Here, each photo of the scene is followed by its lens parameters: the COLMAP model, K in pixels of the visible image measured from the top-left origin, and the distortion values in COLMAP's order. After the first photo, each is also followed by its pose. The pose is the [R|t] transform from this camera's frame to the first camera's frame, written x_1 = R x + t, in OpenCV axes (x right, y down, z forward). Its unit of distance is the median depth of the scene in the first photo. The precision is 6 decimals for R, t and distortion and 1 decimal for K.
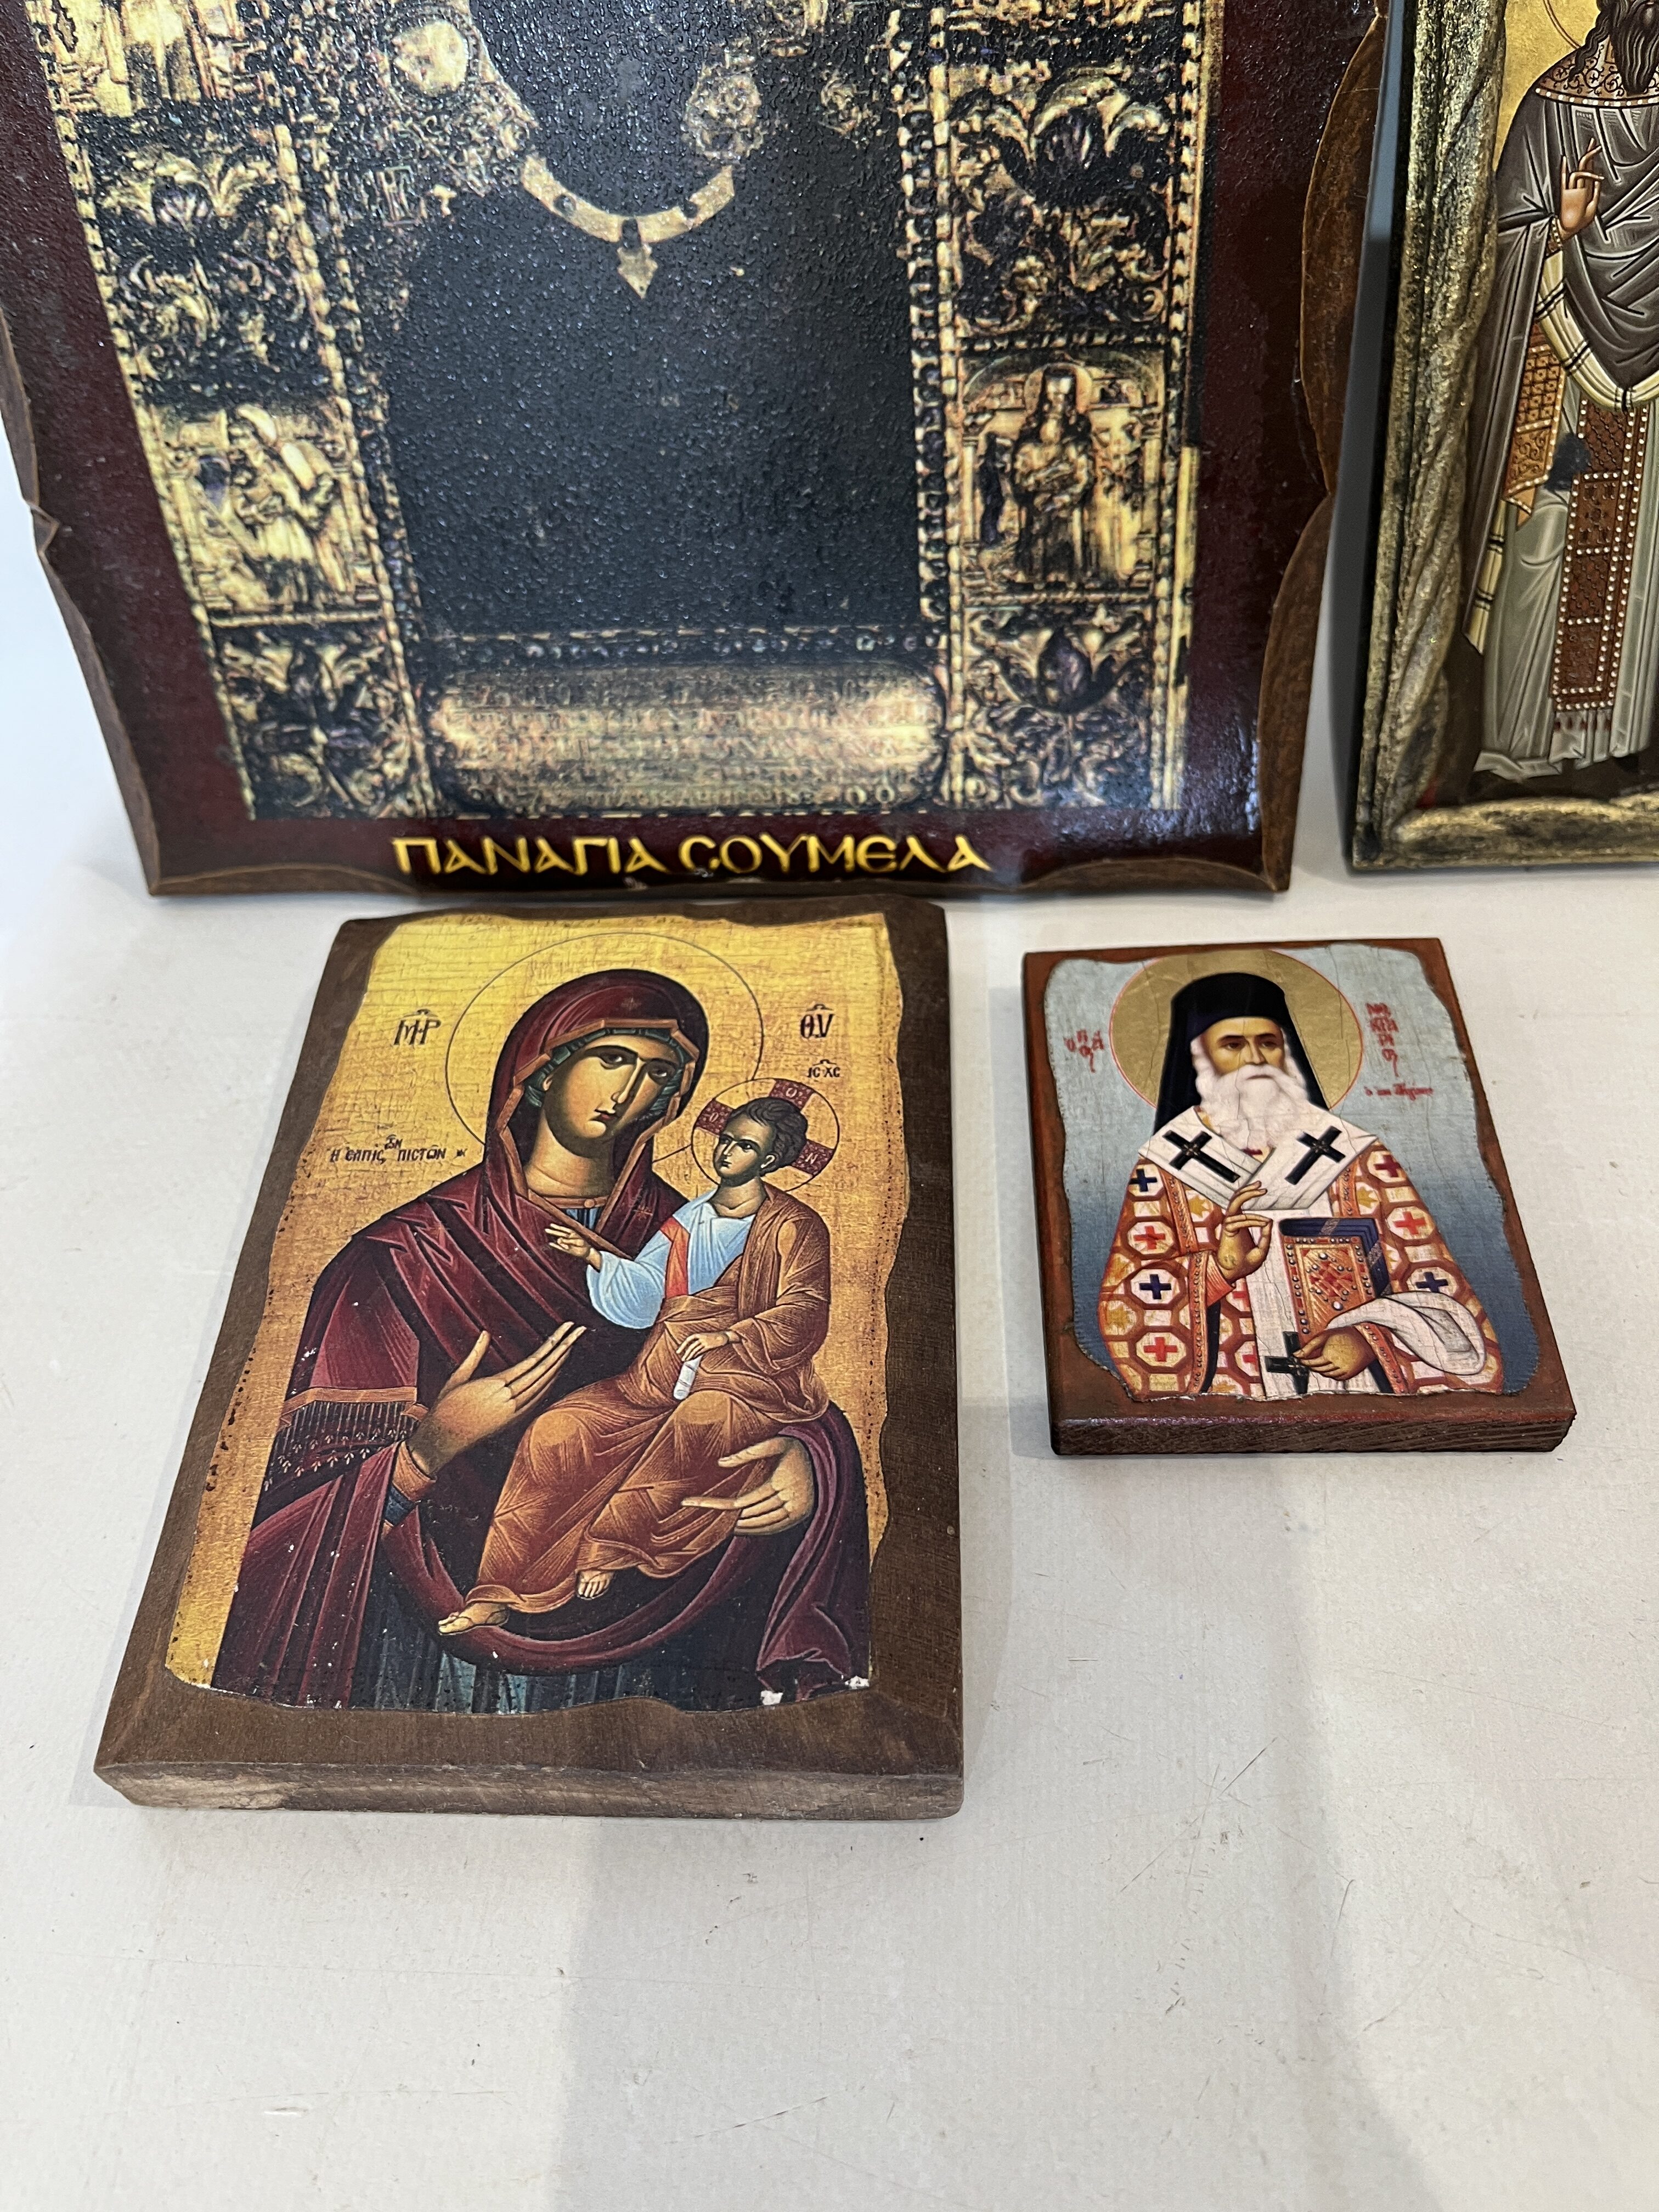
lens RADIAL K [[1708.1, 0, 804.0], [0, 1708.1, 1104.0], [0, 0, 1]] dist [0.029609, -0.069805]
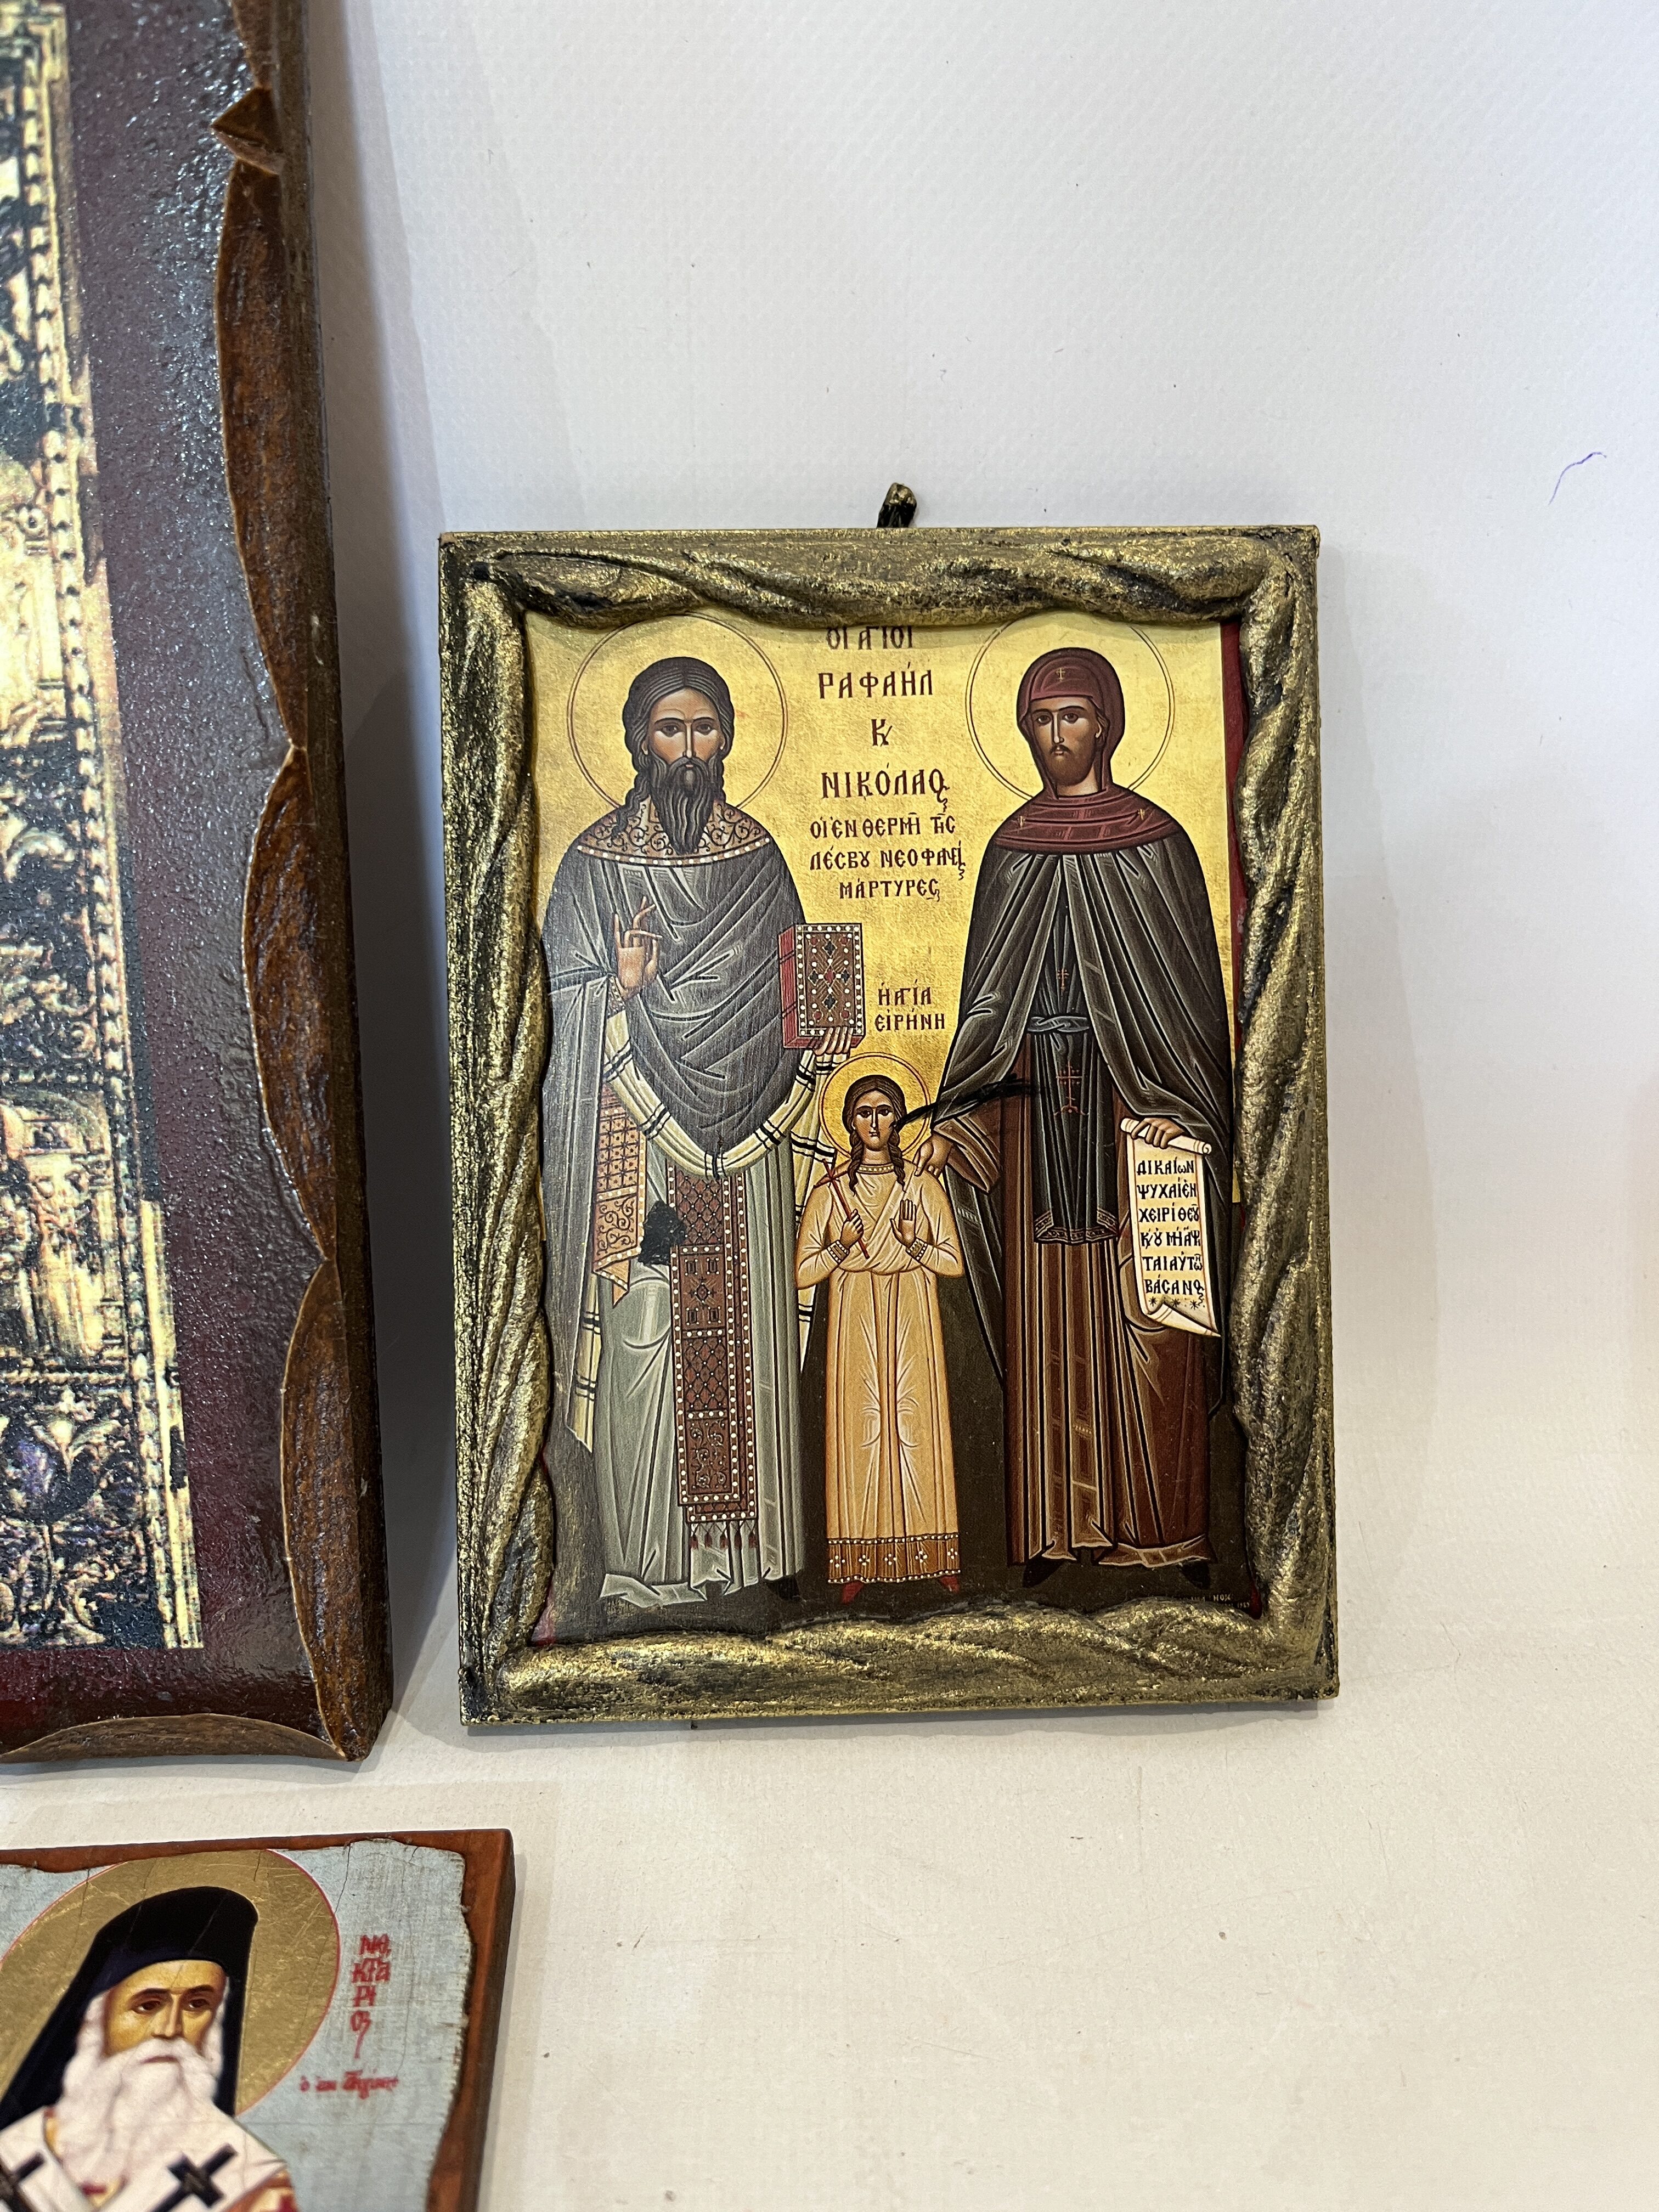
lens RADIAL K [[1735.5, 0, 808.8], [0, 1735.5, 1111.4], [0, 0, 1]] dist [0.064349, -0.134705]
pose [[0.992650, 0.035853, 0.115585, 0.427598], [0.017462, 0.902679, -0.429960, -0.054105], [-0.119751, 0.428818, 0.895419, 0.185207]]
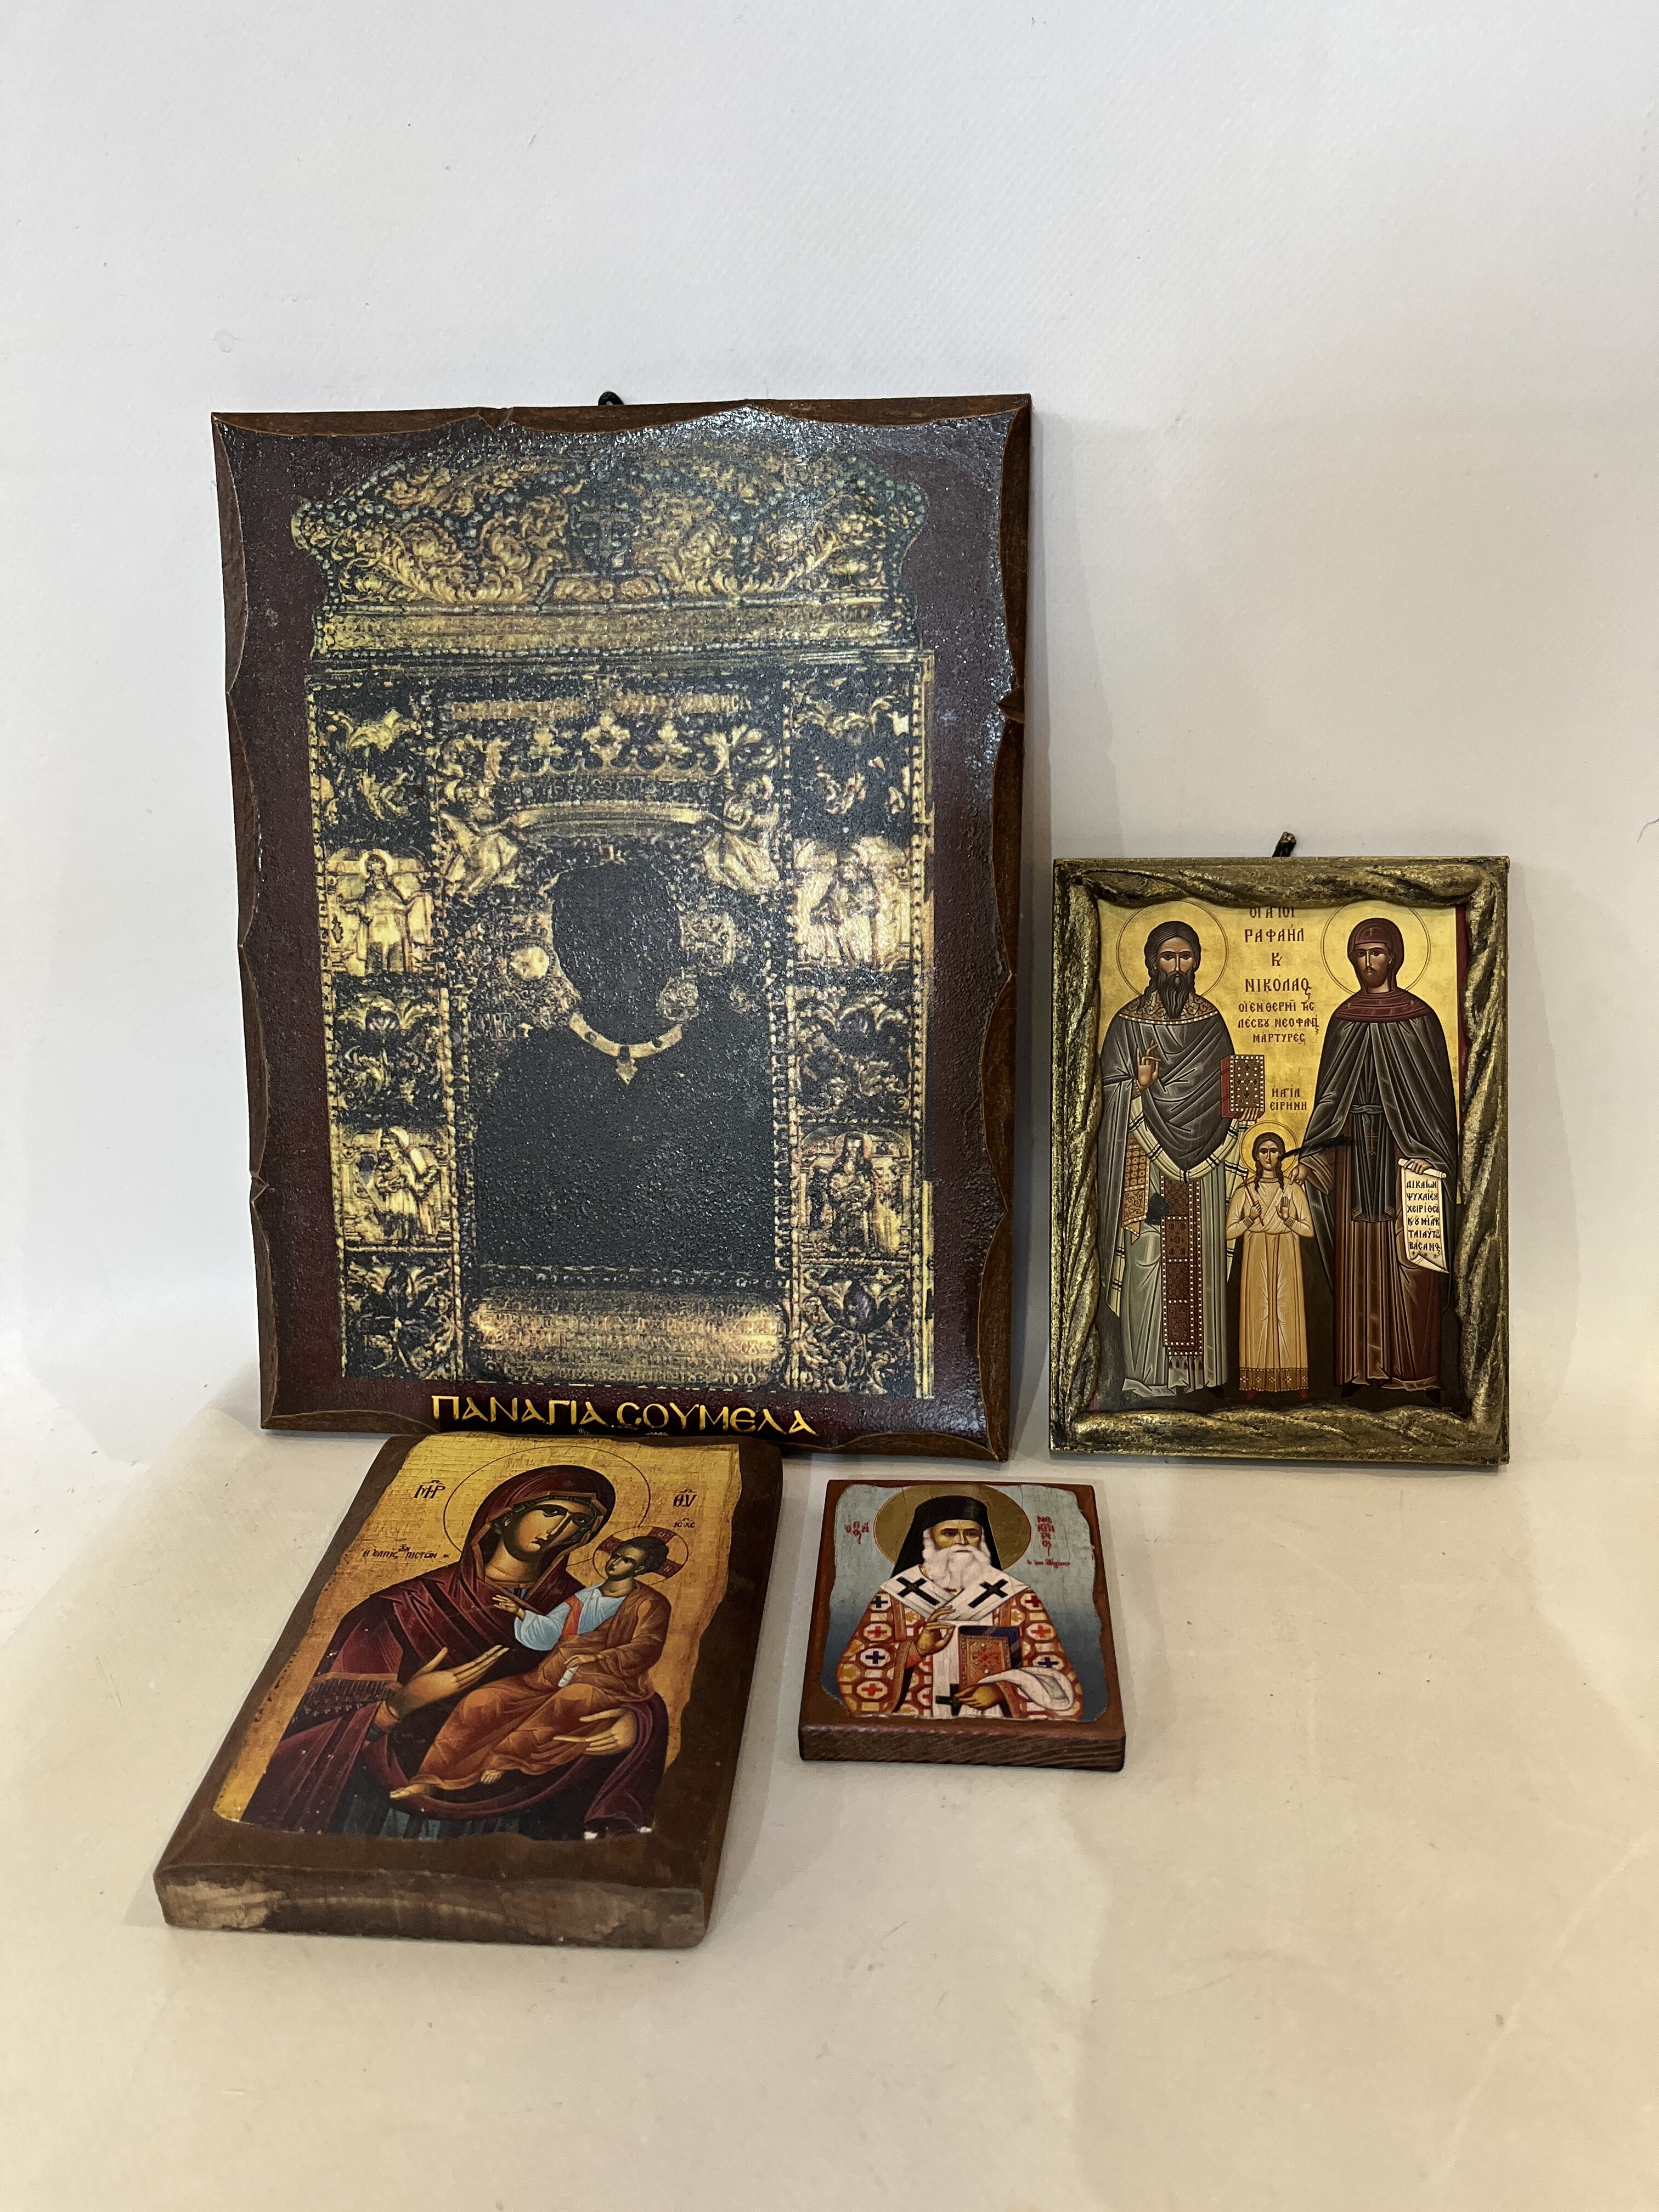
lens RADIAL K [[1676.6, 0, 826.0], [0, 1676.6, 1113.1], [0, 0, 1]] dist [0.110639, -0.442038]
pose [[0.997650, 0.067882, -0.009281, 0.128333], [-0.064519, 0.885243, -0.460632, 0.346345], [-0.023053, 0.460149, 0.887543, -0.545970]]
